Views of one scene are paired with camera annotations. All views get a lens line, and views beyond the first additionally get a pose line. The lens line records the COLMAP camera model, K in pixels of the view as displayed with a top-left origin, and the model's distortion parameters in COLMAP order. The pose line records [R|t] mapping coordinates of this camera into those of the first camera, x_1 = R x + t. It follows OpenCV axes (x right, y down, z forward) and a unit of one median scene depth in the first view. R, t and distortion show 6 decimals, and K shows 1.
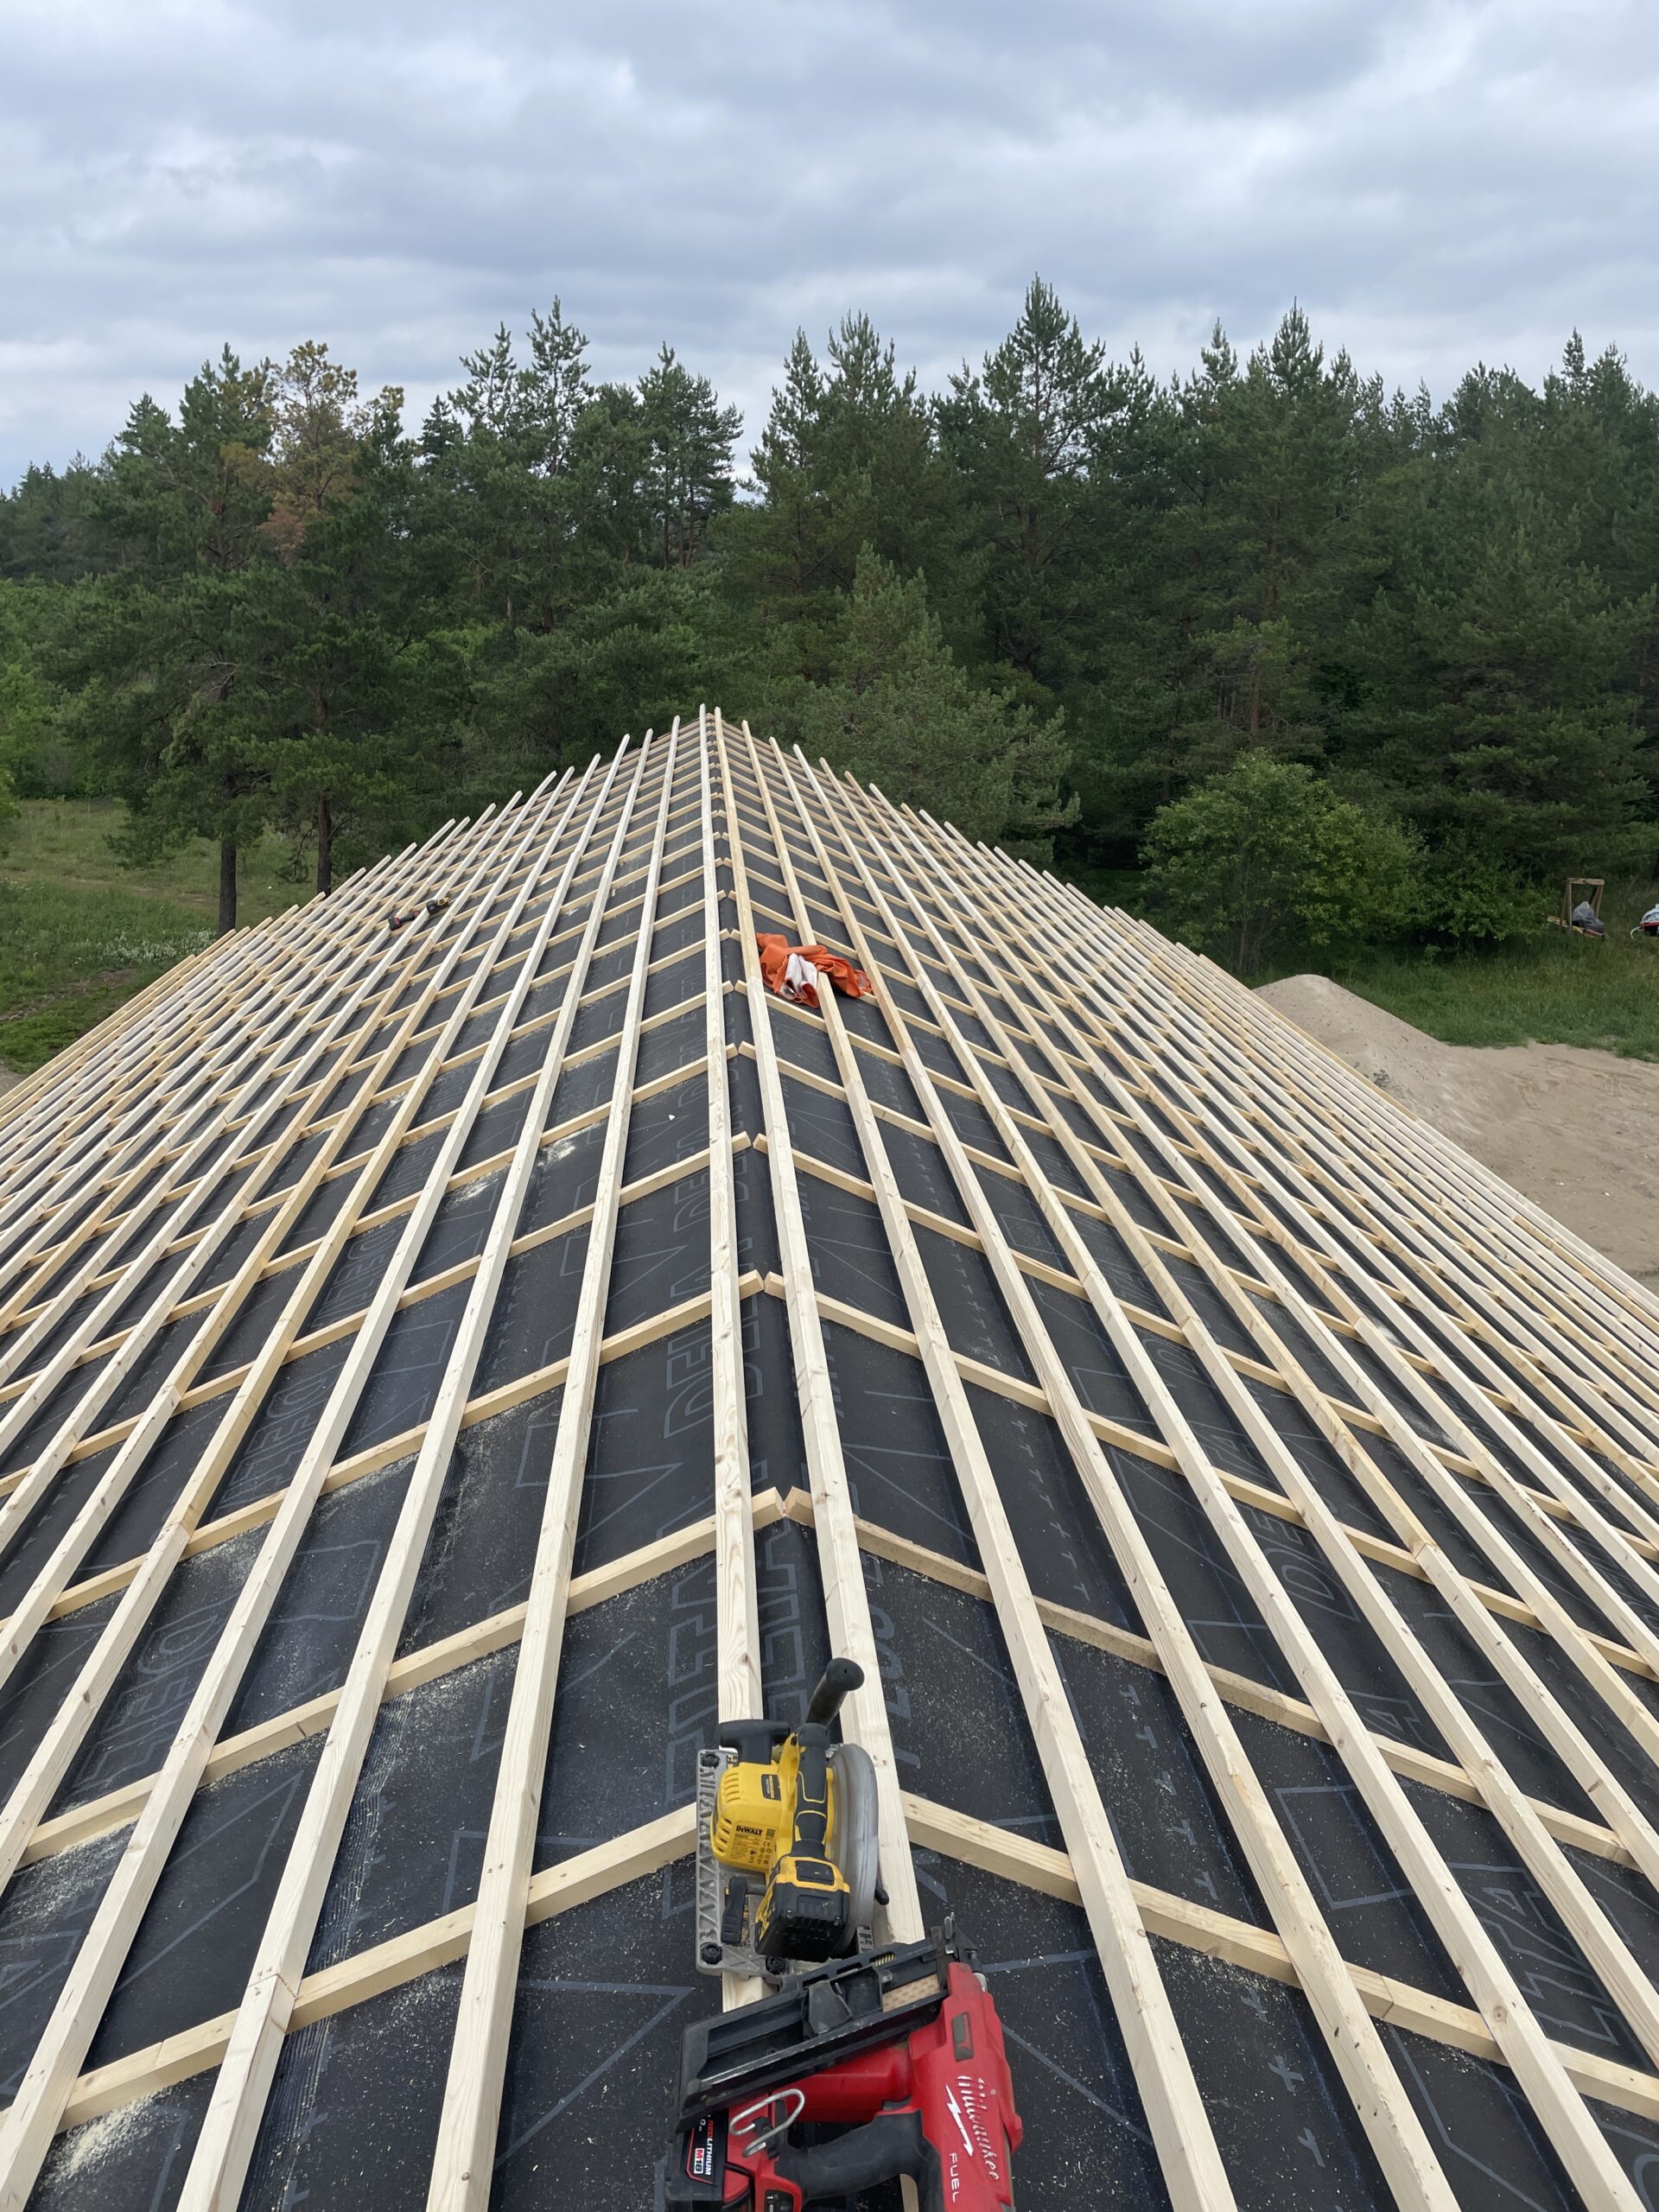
lens RADIAL K [[1649.0, 0, 814.8], [0, 1649.0, 1091.6], [0, 0, 1]] dist [0.077259, -0.098292]
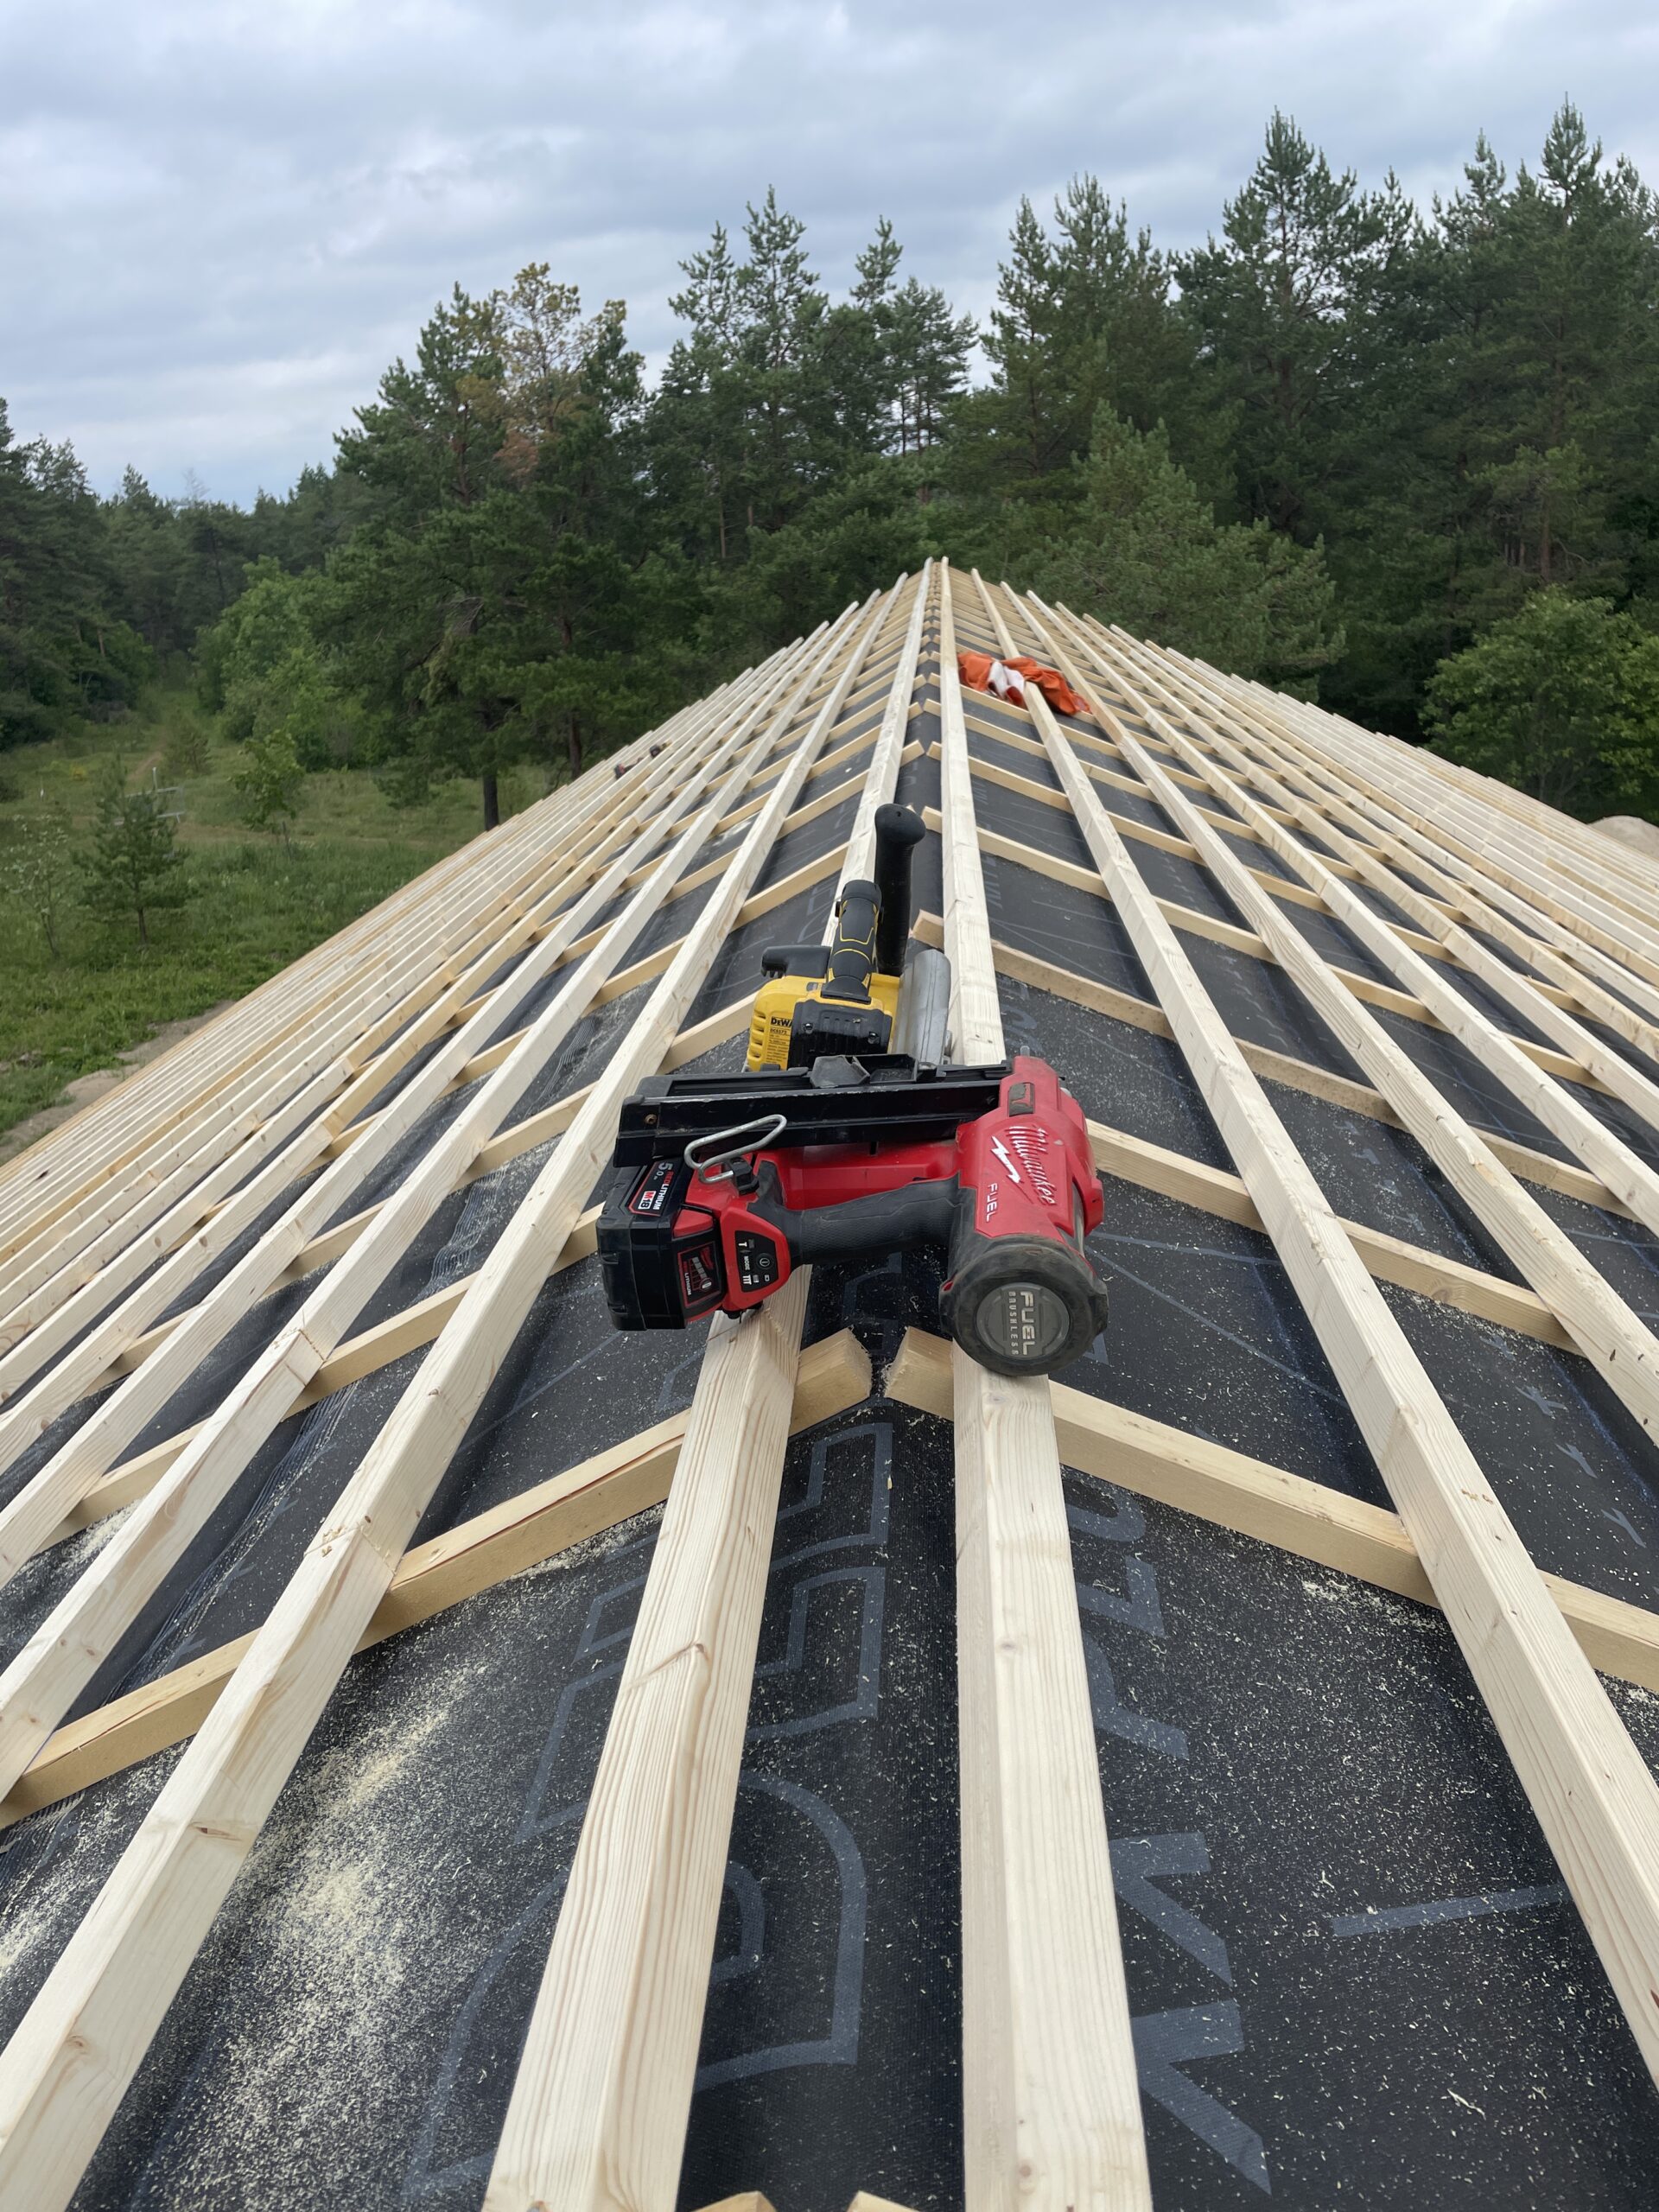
lens RADIAL K [[1649.0, 0, 814.8], [0, 1649.0, 1091.6], [0, 0, 1]] dist [0.077259, -0.098292]
pose [[0.984935, -0.050428, -0.165406, 0.006479], [0.055479, 0.998120, 0.026058, 0.029353], [0.163781, -0.034842, 0.985881, 0.015024]]
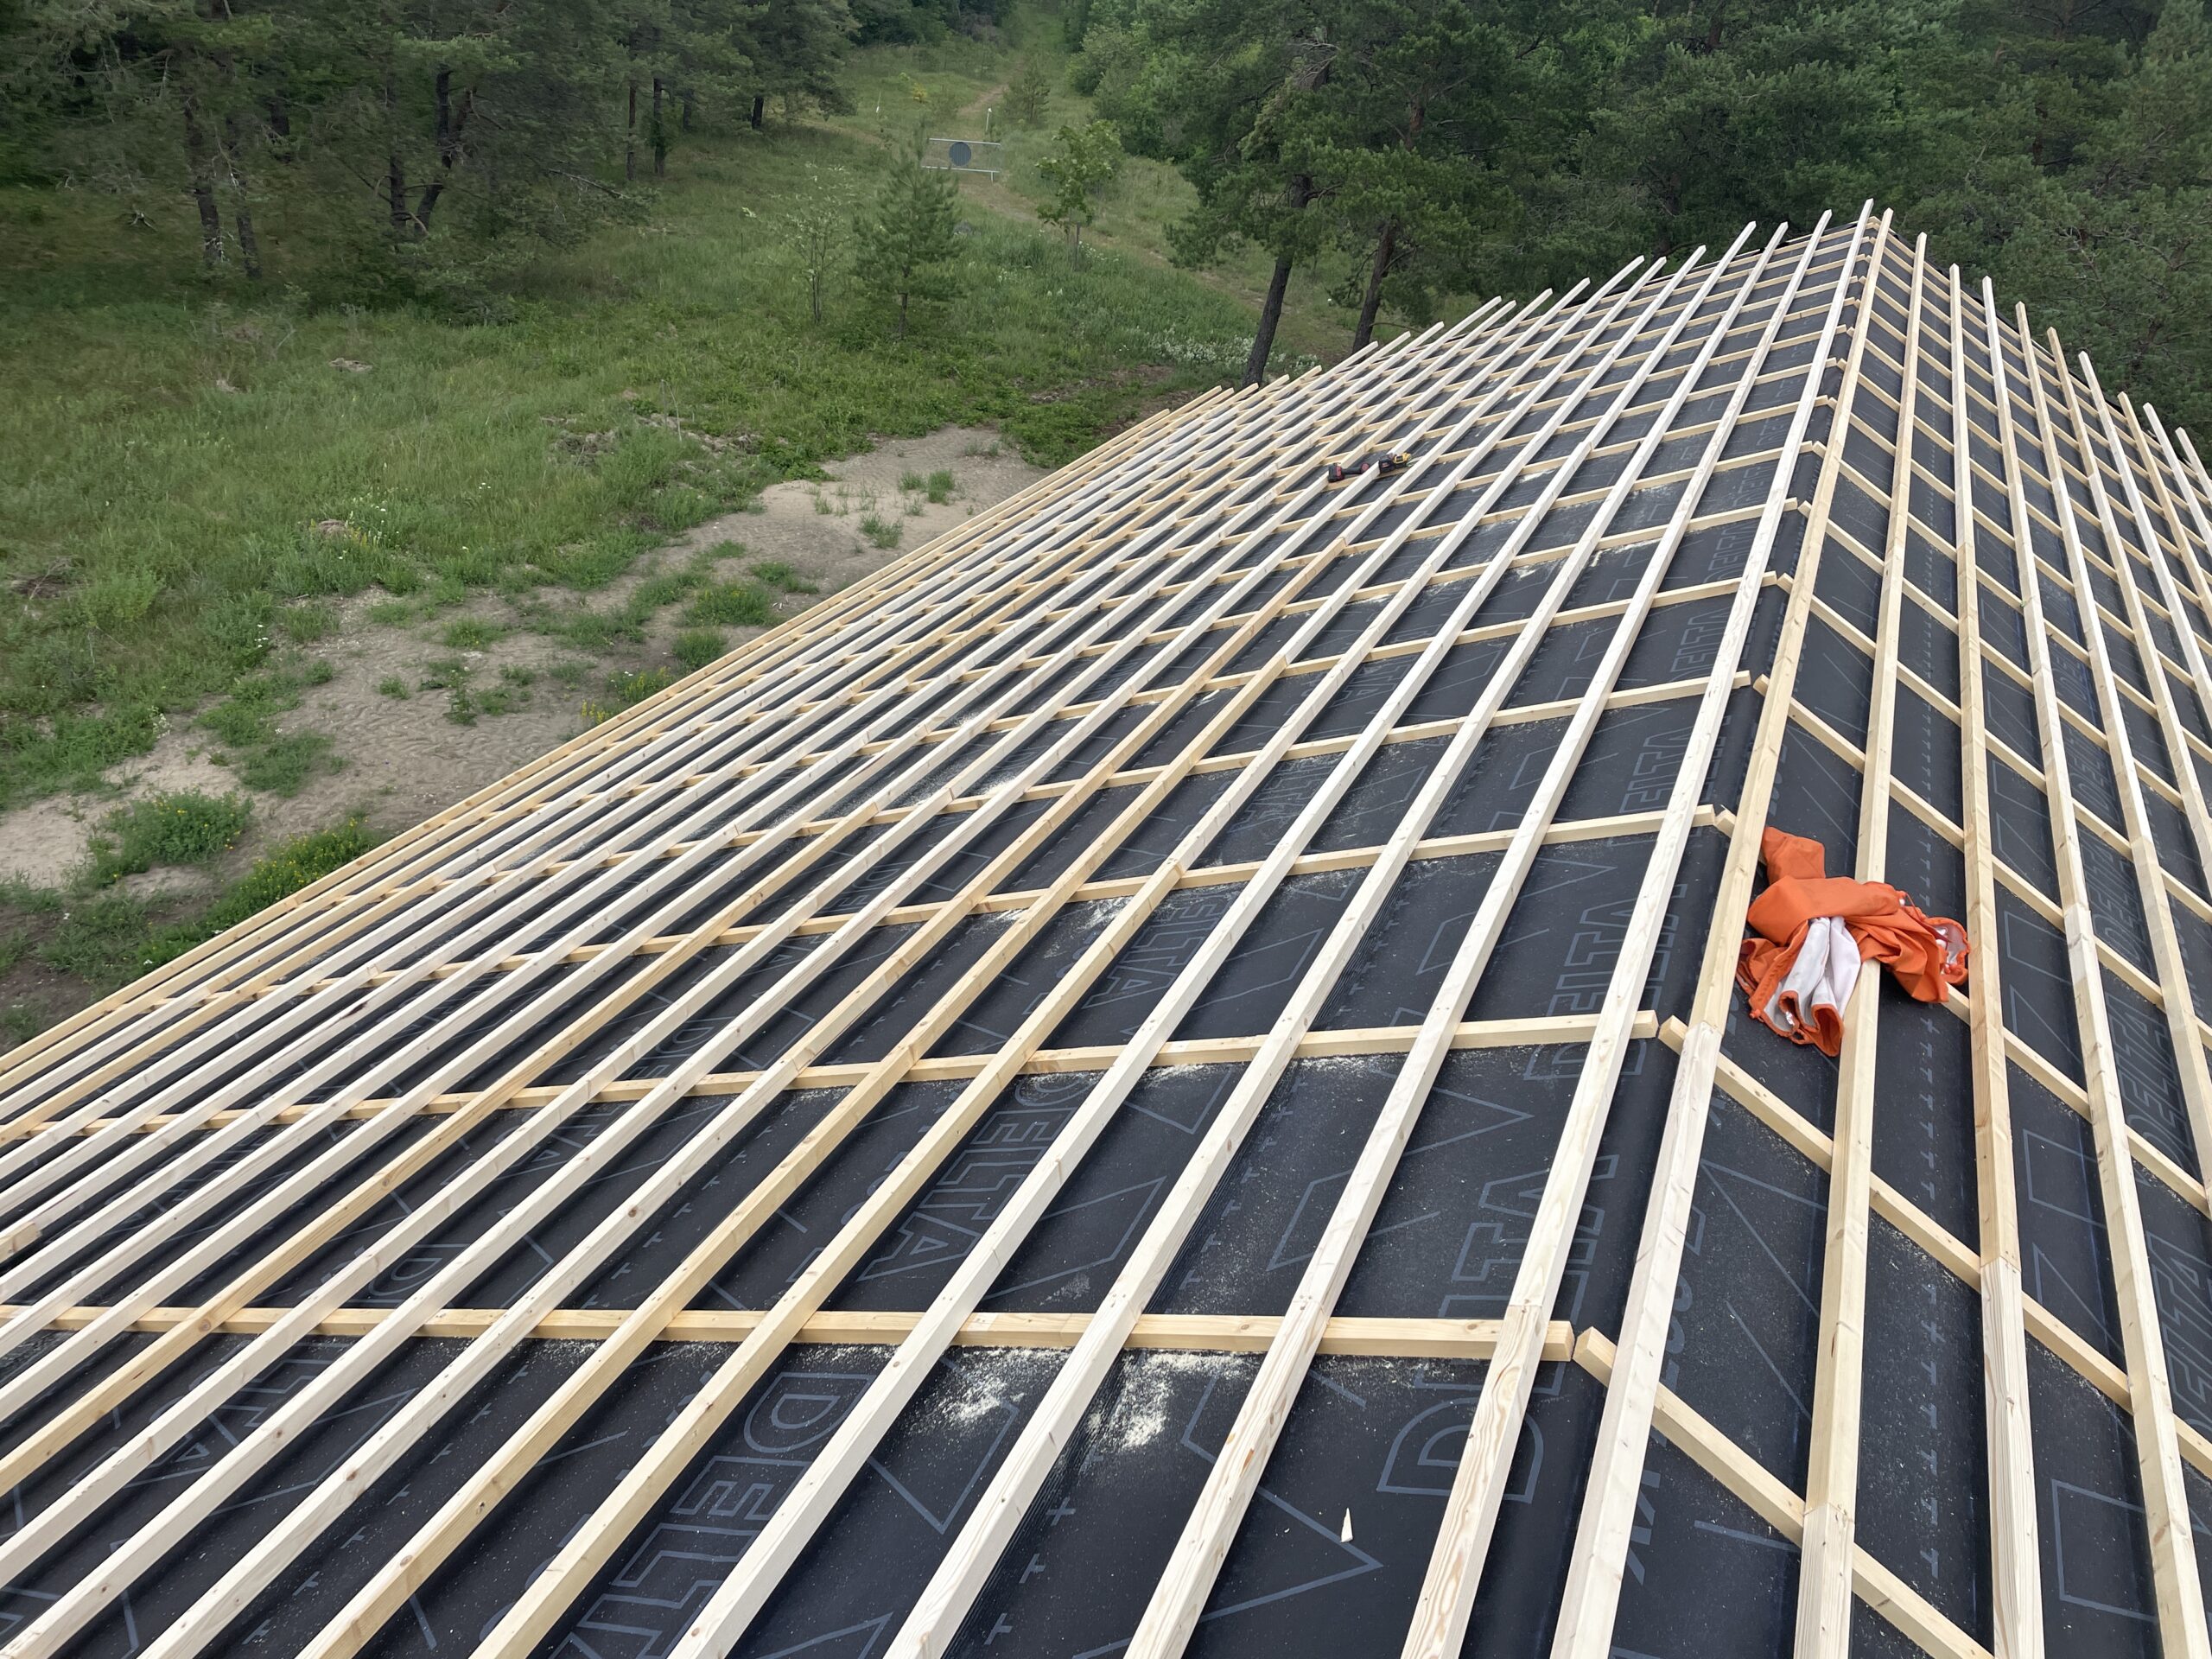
lens RADIAL K [[1633.4, 0, 1126.9], [0, 1633.4, 838.9], [0, 0, 1]] dist [0.071046, -0.086053]
pose [[0.882822, 0.302418, -0.359399, -0.005913], [-0.226272, 0.944337, 0.238805, -0.042488], [0.411613, -0.129500, 0.902111, 0.105523]]
